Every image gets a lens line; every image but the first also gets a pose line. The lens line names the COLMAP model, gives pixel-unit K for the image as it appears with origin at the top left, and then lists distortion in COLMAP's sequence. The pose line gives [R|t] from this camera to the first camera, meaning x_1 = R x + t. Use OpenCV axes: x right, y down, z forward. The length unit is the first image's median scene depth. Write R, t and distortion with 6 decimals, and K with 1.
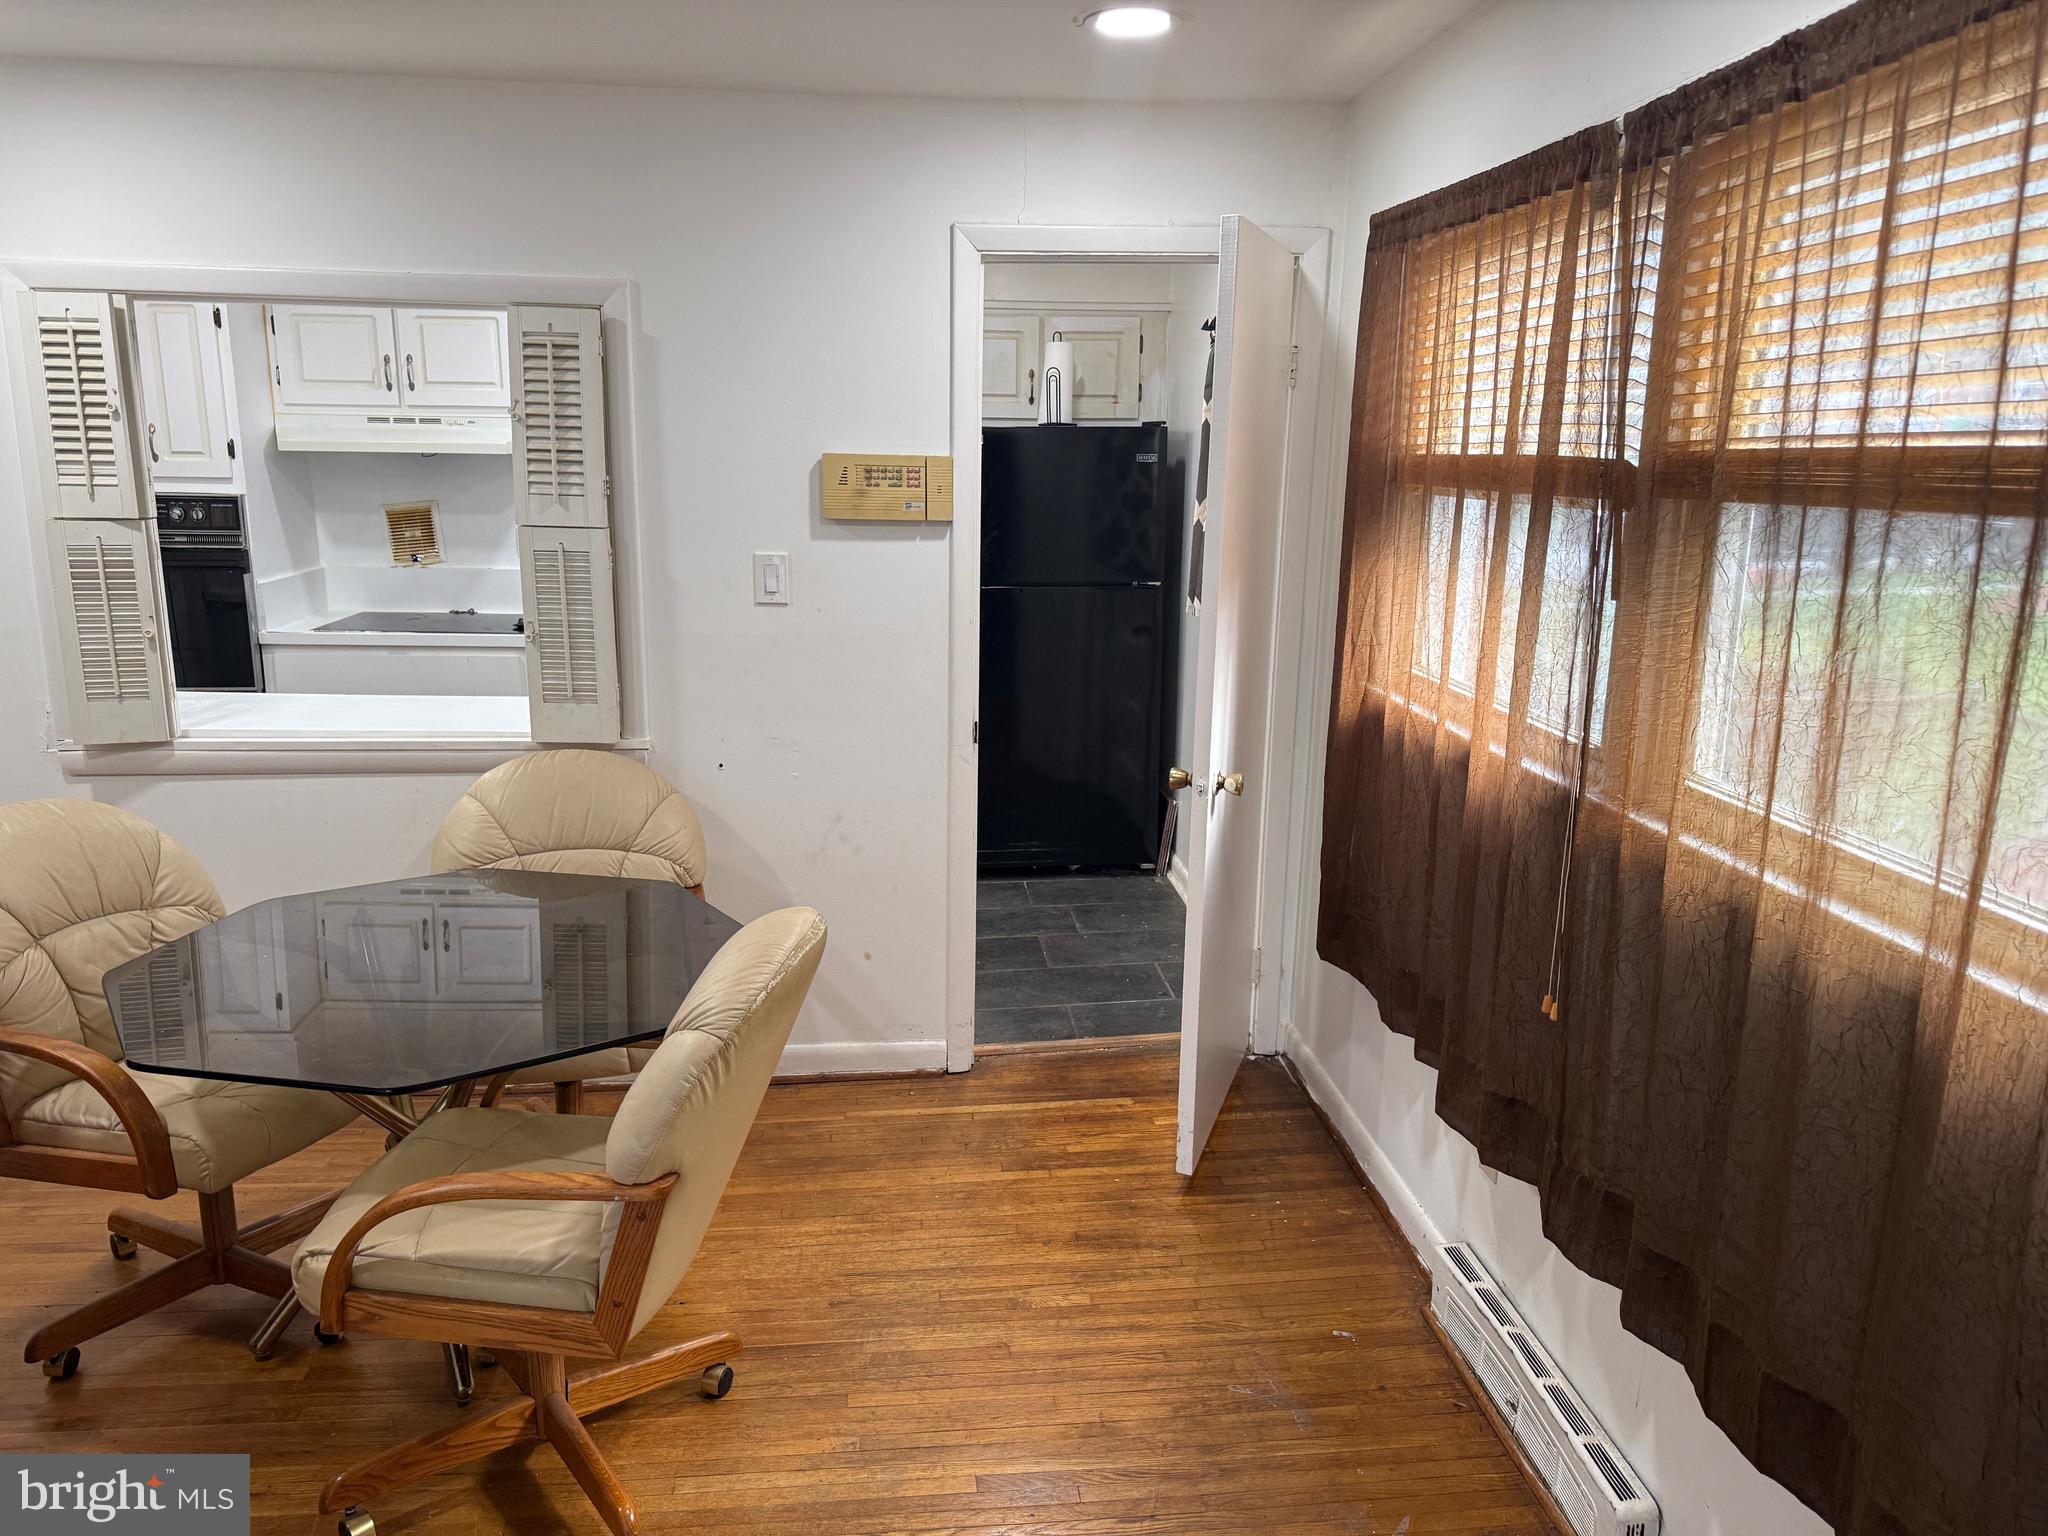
lens RADIAL K [[1429.7, 0, 1017.6], [0, 1429.7, 778.6], [0, 0, 1]] dist [0.139949, -0.223292]
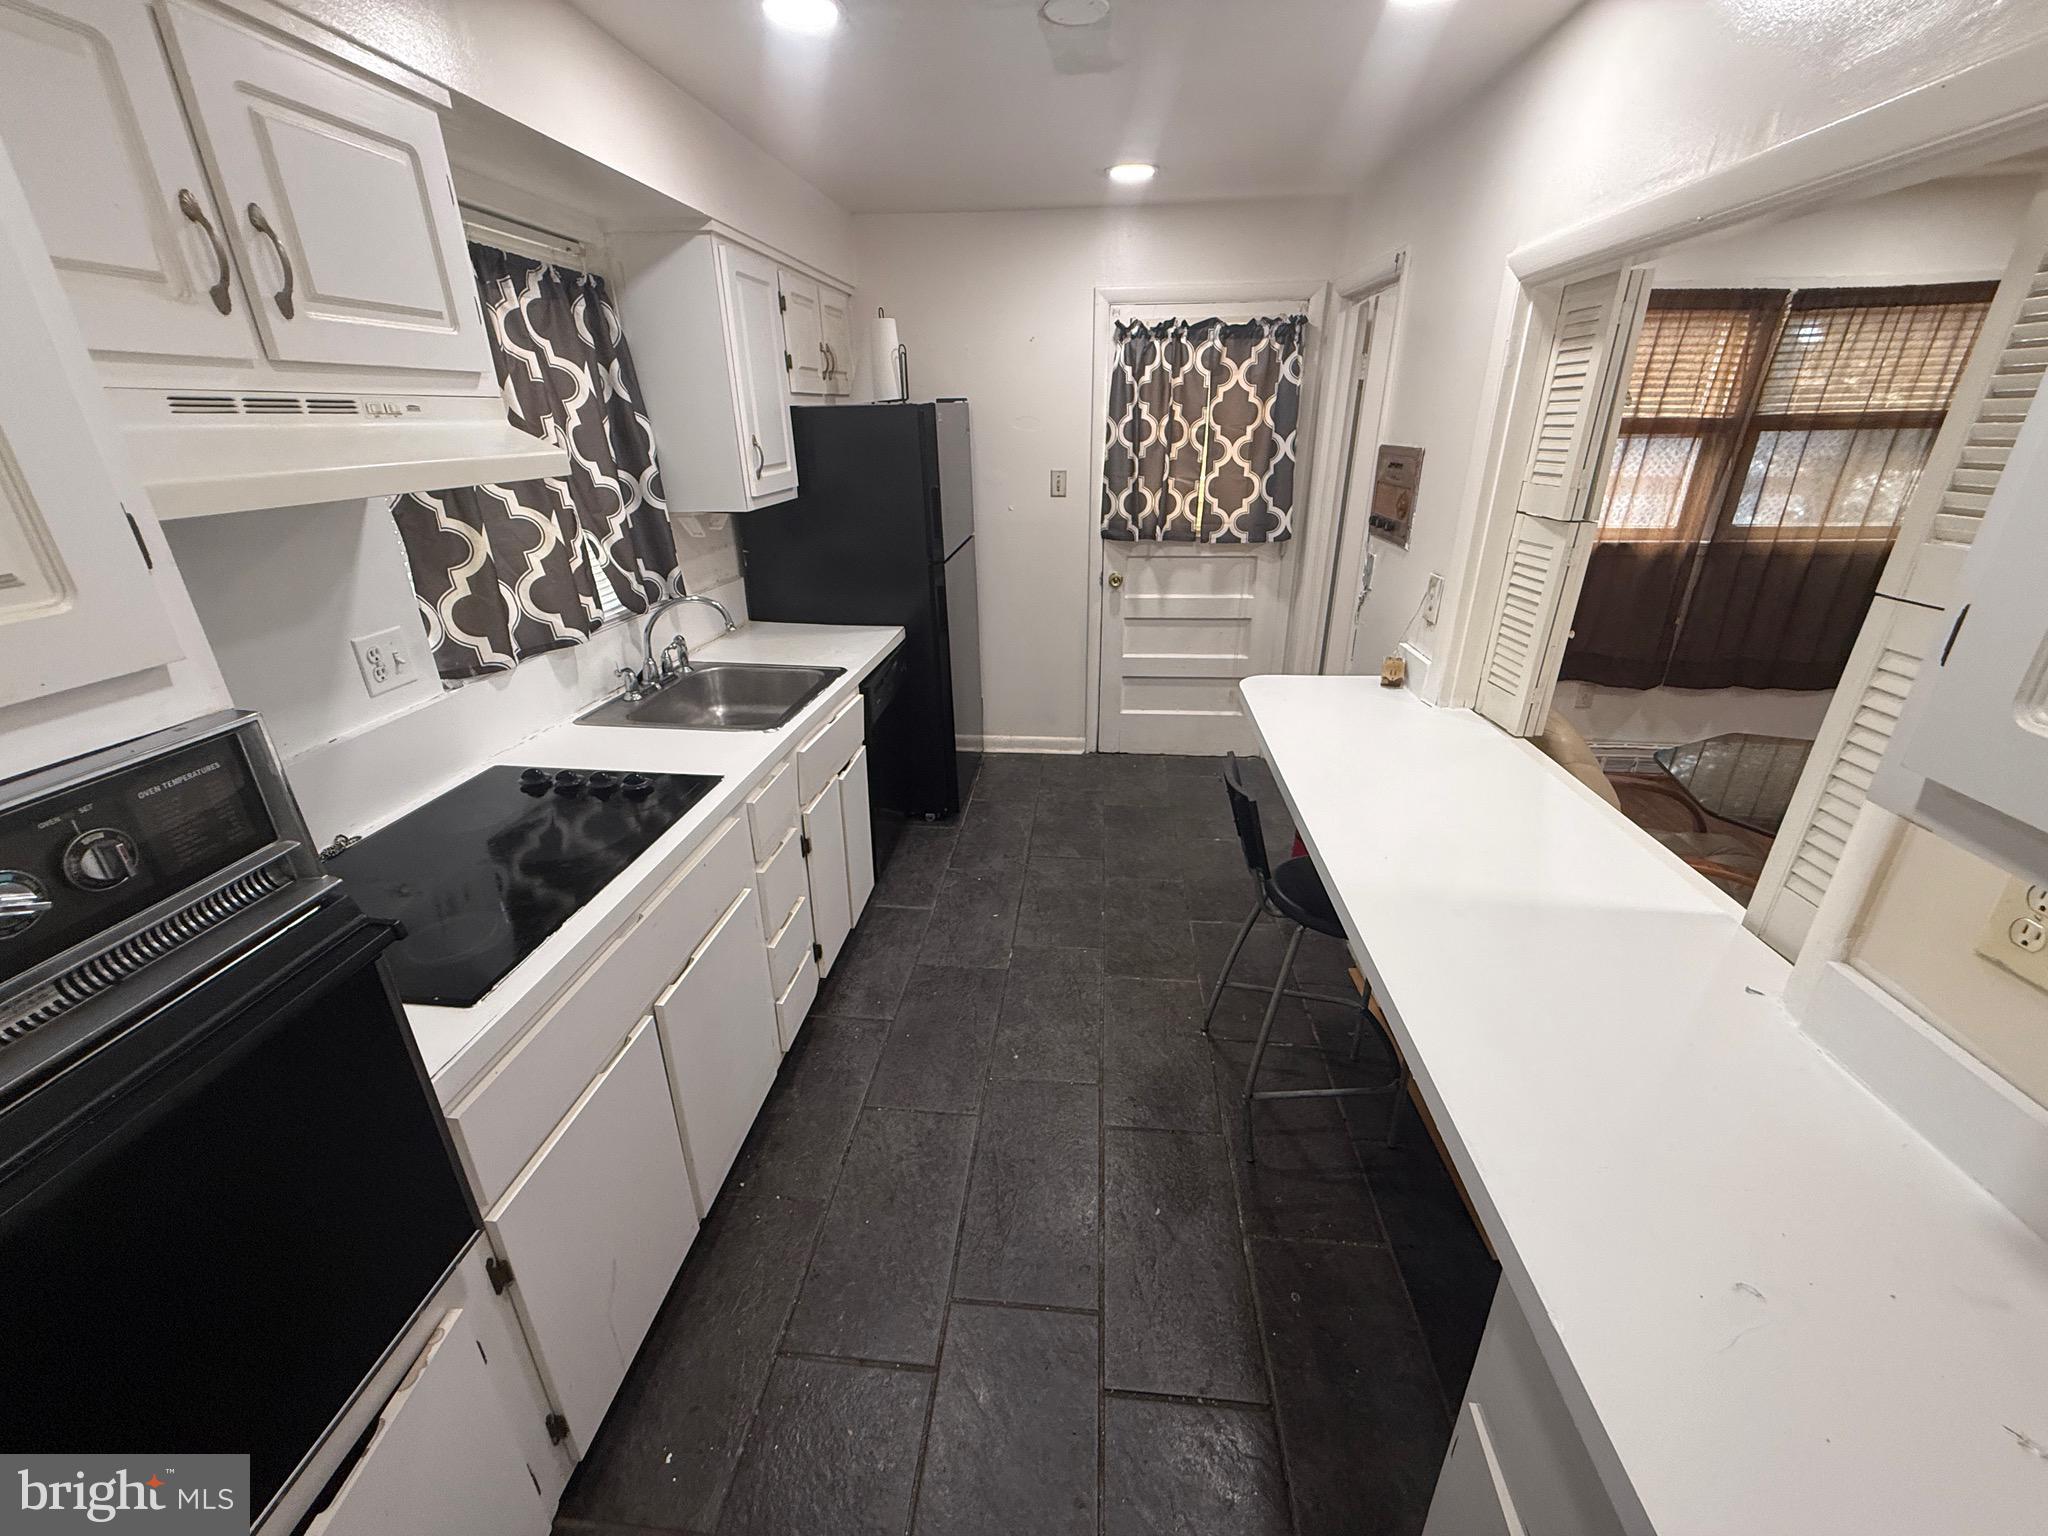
lens RADIAL K [[815.0, 0, 1024.3], [0, 815.0, 763.5], [0, 0, 1]] dist [0.000623, 0.000029]
pose [[0.163283, -0.401053, 0.901385, -0.922241], [0.232790, 0.903511, 0.359829, -0.295670], [-0.958722, 0.151079, 0.240889, 1.194754]]
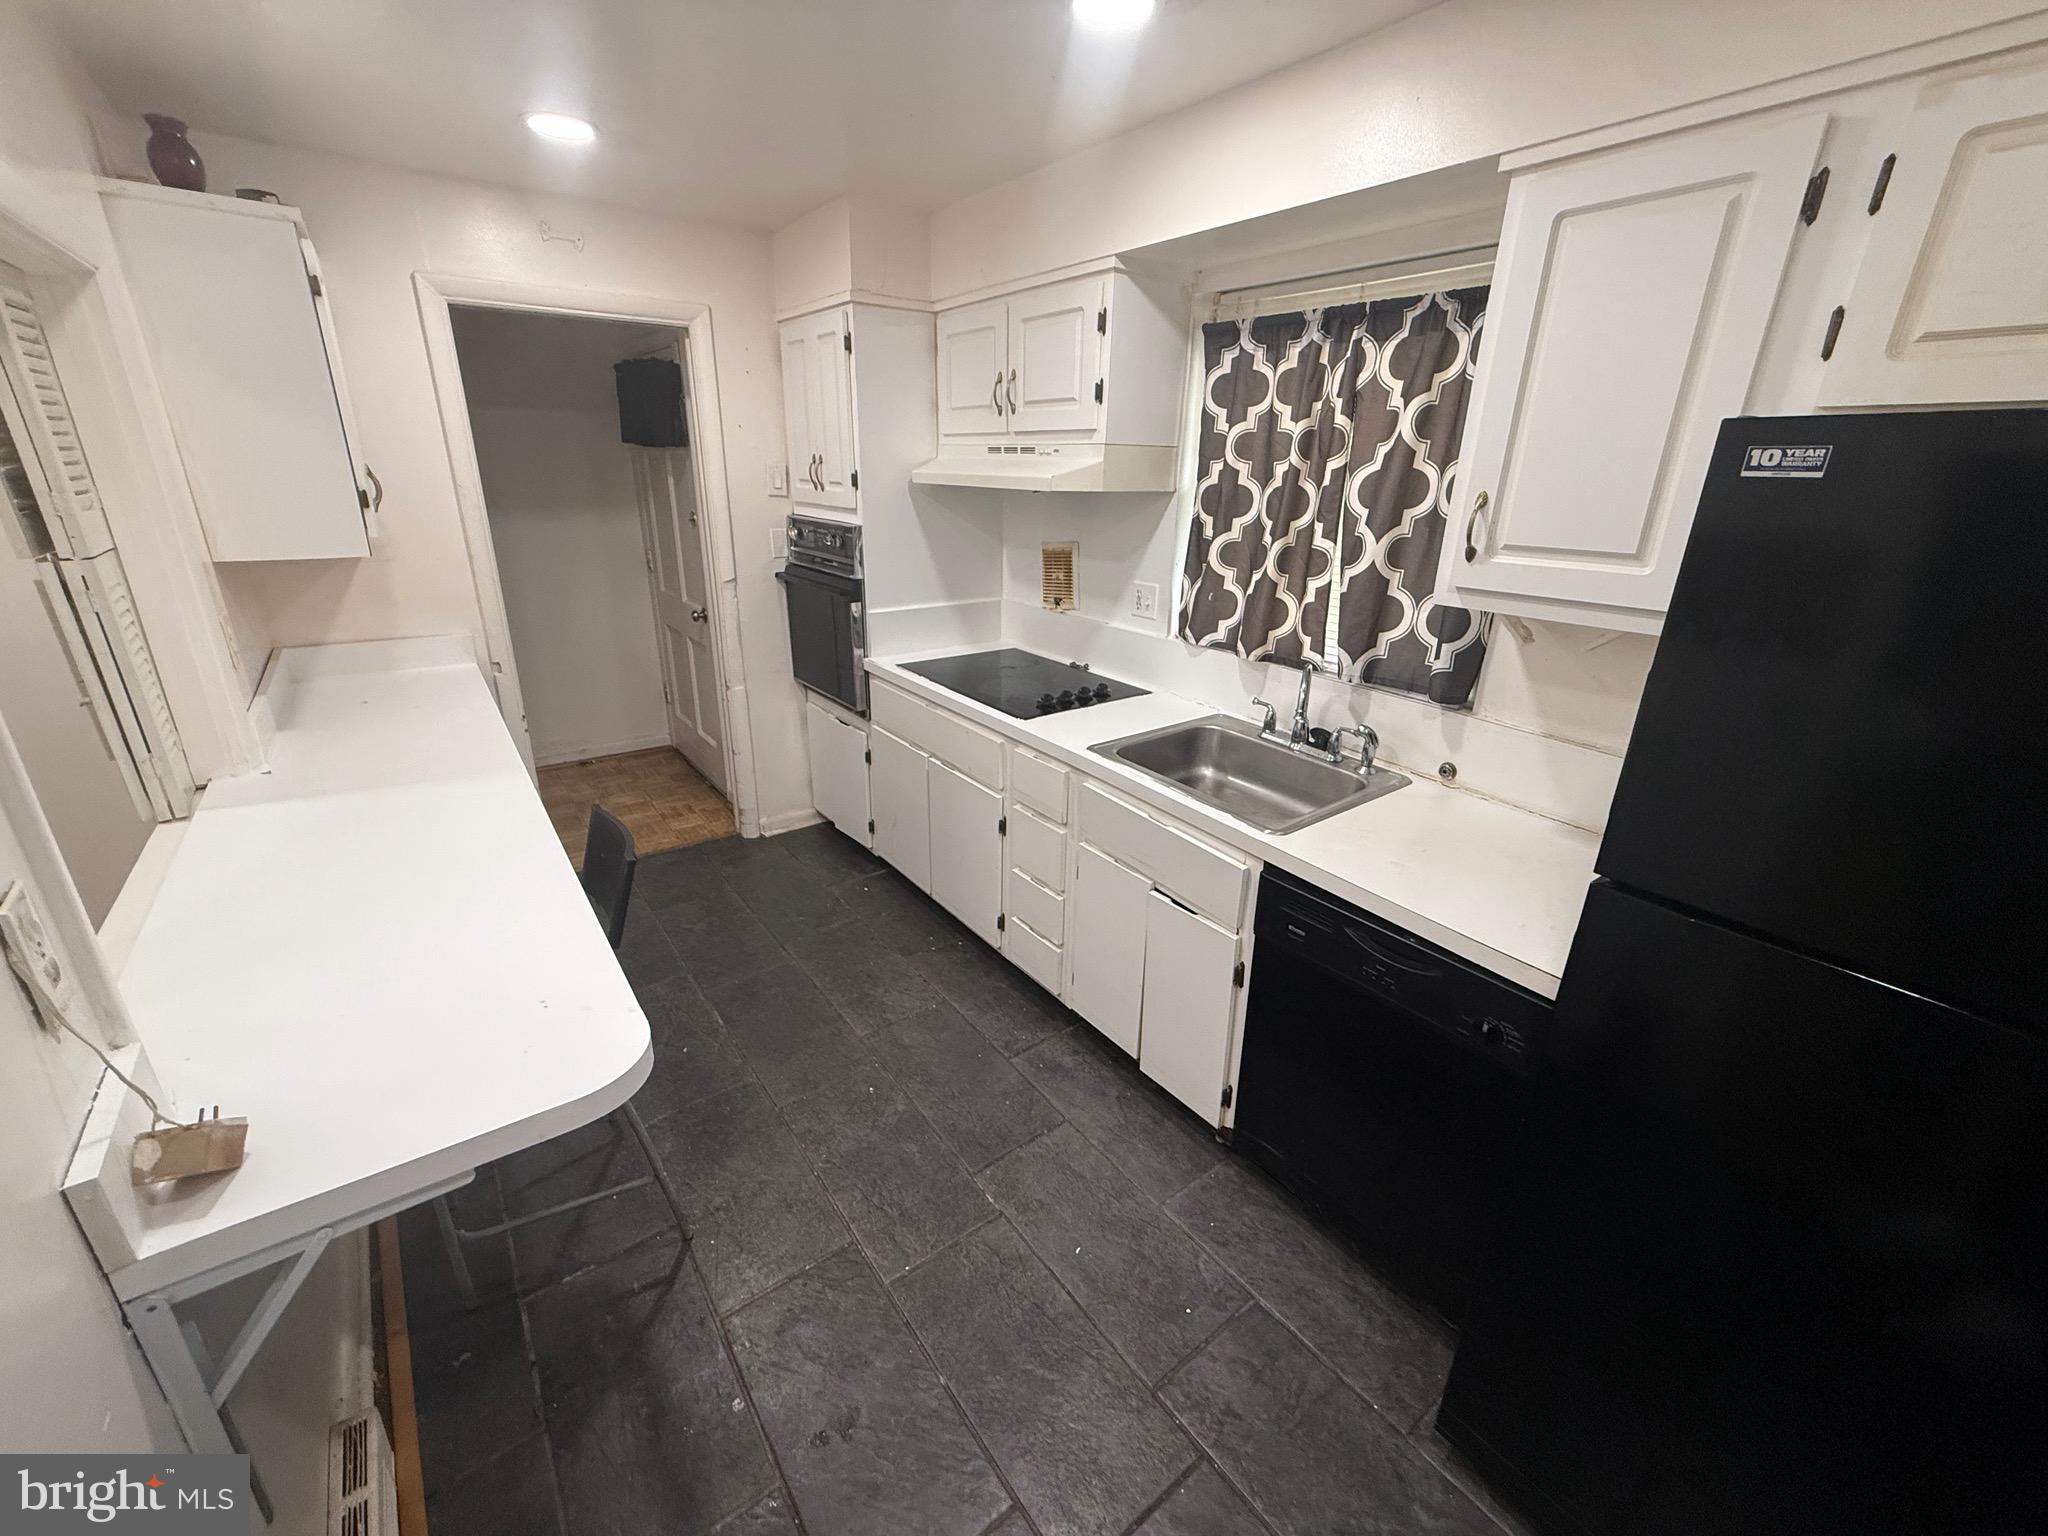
lens RADIAL K [[815.0, 0, 1024.3], [0, 815.0, 763.5], [0, 0, 1]] dist [0.000623, 0.000029]
pose [[0.535197, 0.289263, -0.793657, 0.048787], [-0.208255, 0.955724, 0.207896, -0.255482], [0.818654, 0.054017, 0.571741, 1.115177]]
